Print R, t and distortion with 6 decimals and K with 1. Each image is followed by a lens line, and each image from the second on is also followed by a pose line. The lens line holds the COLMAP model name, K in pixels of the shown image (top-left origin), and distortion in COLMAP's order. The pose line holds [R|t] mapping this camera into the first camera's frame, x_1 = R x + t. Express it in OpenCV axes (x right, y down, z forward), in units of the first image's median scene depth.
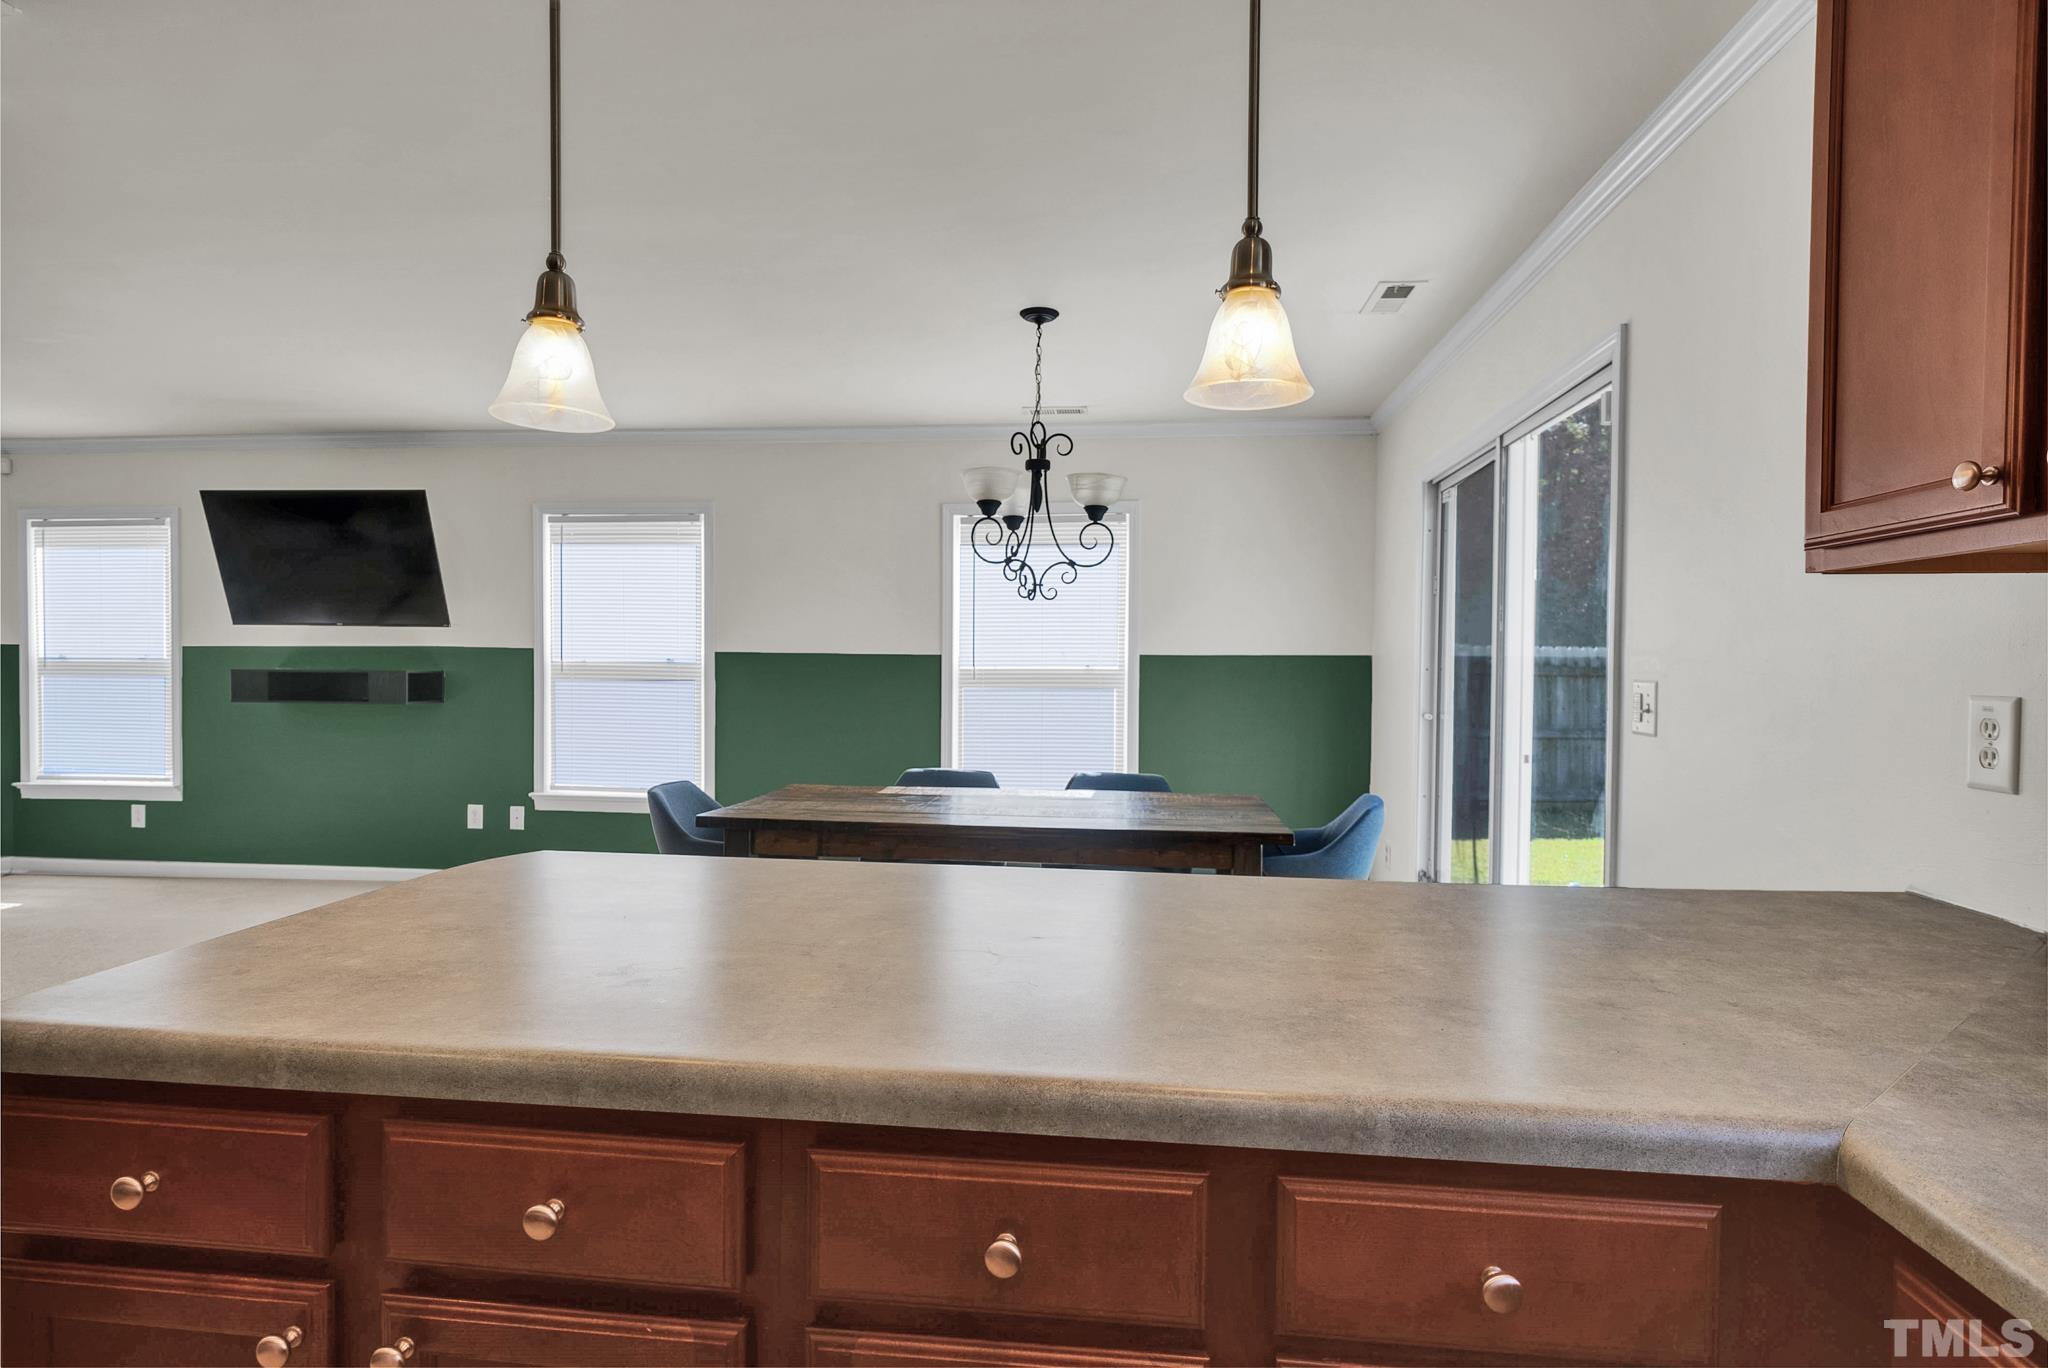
lens RADIAL K [[1065.1, 0, 1018.9], [0, 1065.1, 680.3], [0, 0, 1]] dist [0.003025, -0.000587]
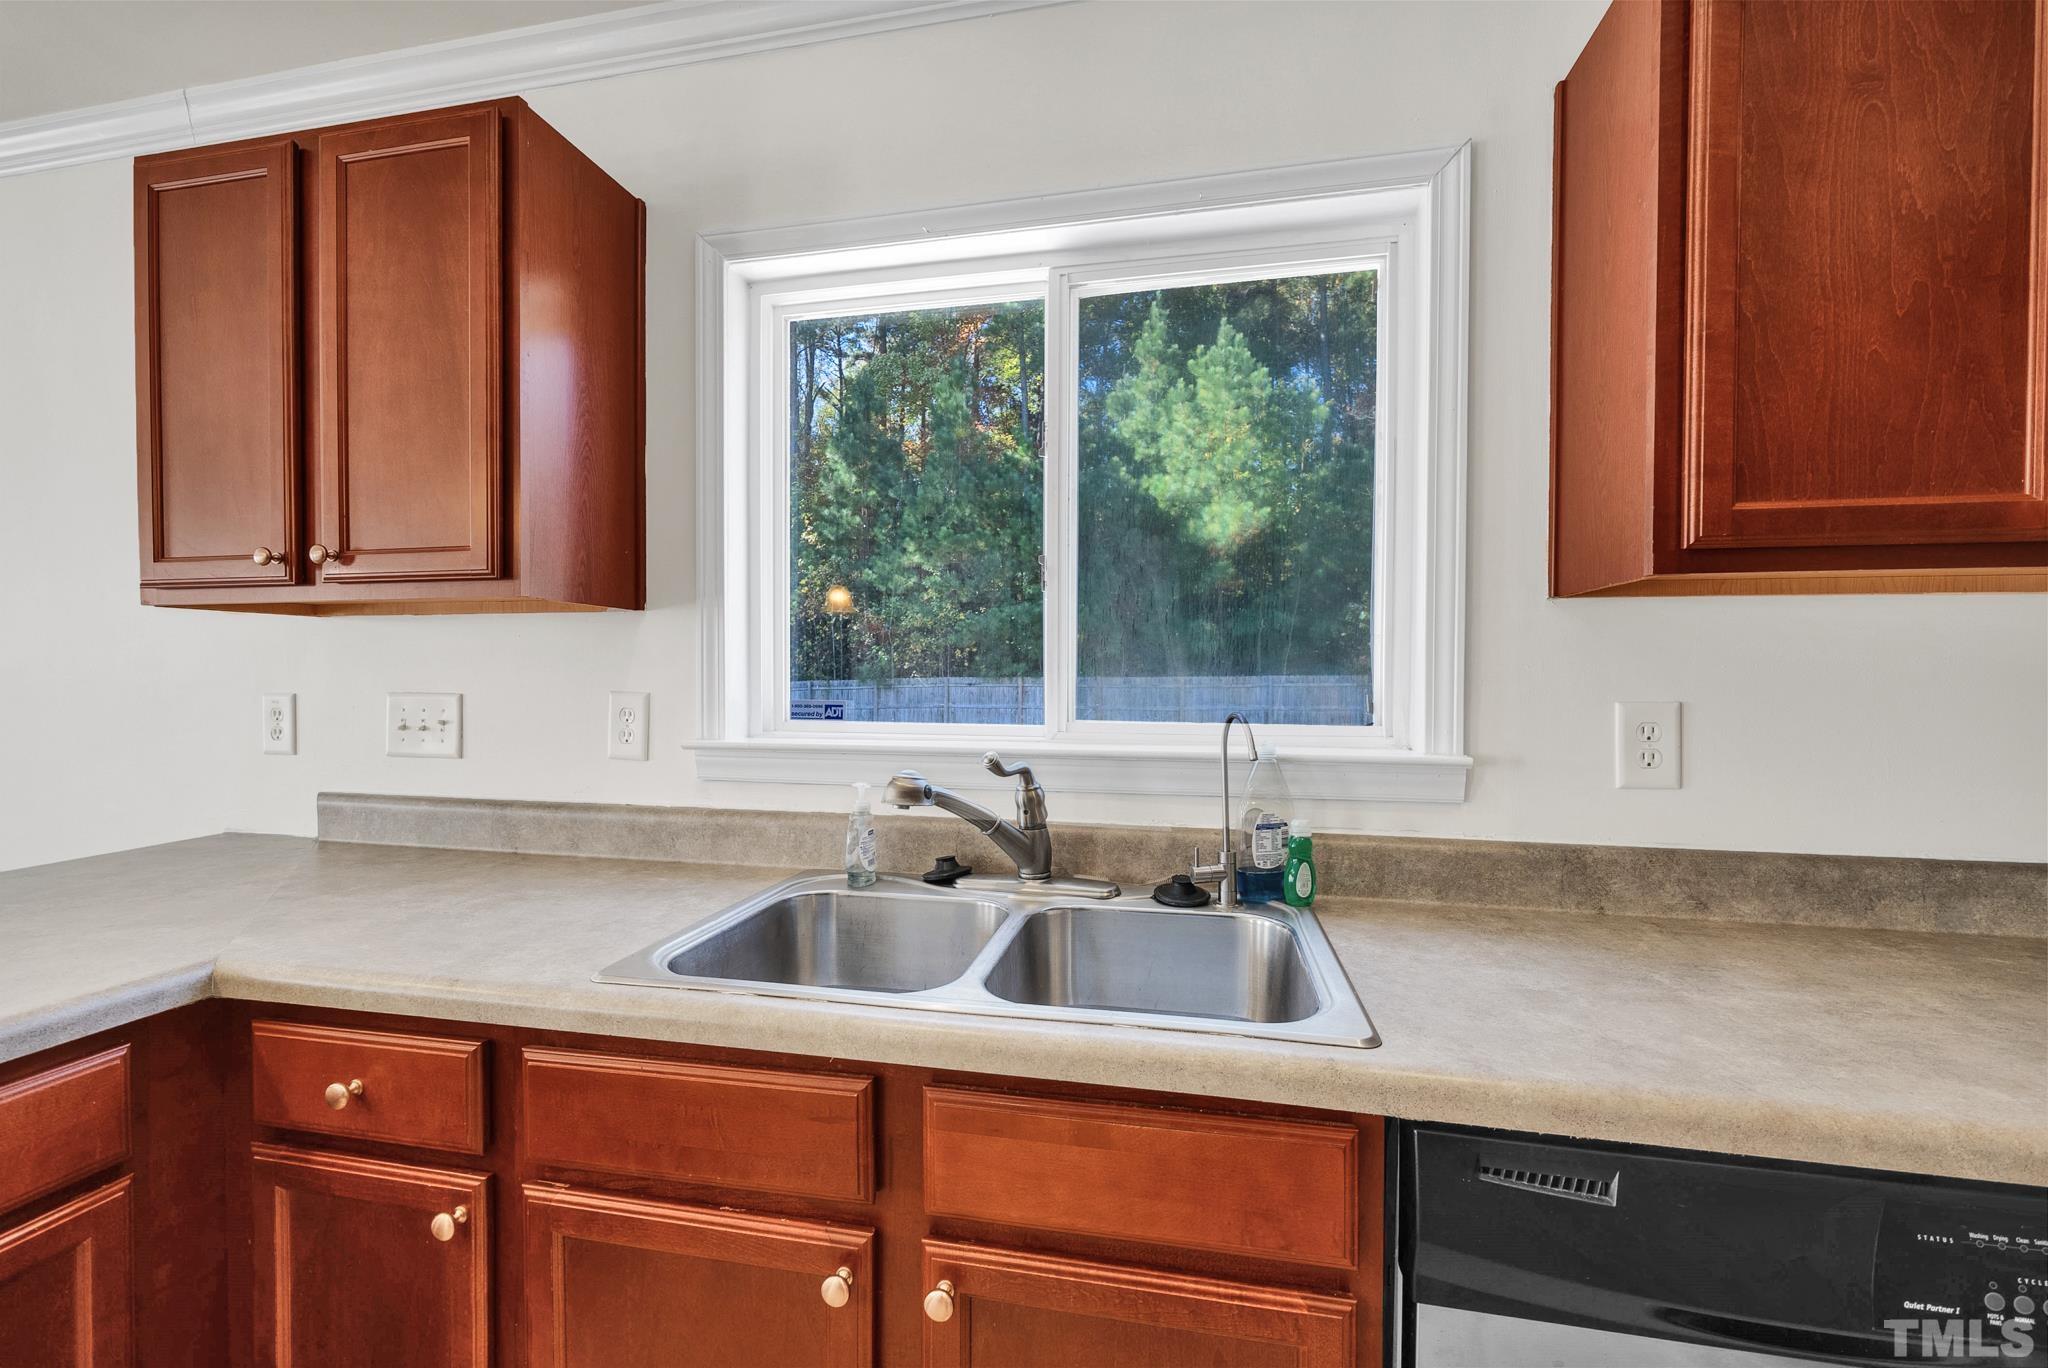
lens RADIAL K [[849.8, 0, 1011.4], [0, 849.8, 700.0], [0, 0, 1]] dist [-0.006247, 0.000725]
pose [[0.101900, -0.033641, 0.994226, -0.210315], [0.017629, 0.999332, 0.032006, 0.003874], [-0.994638, 0.014266, 0.102425, -0.194267]]
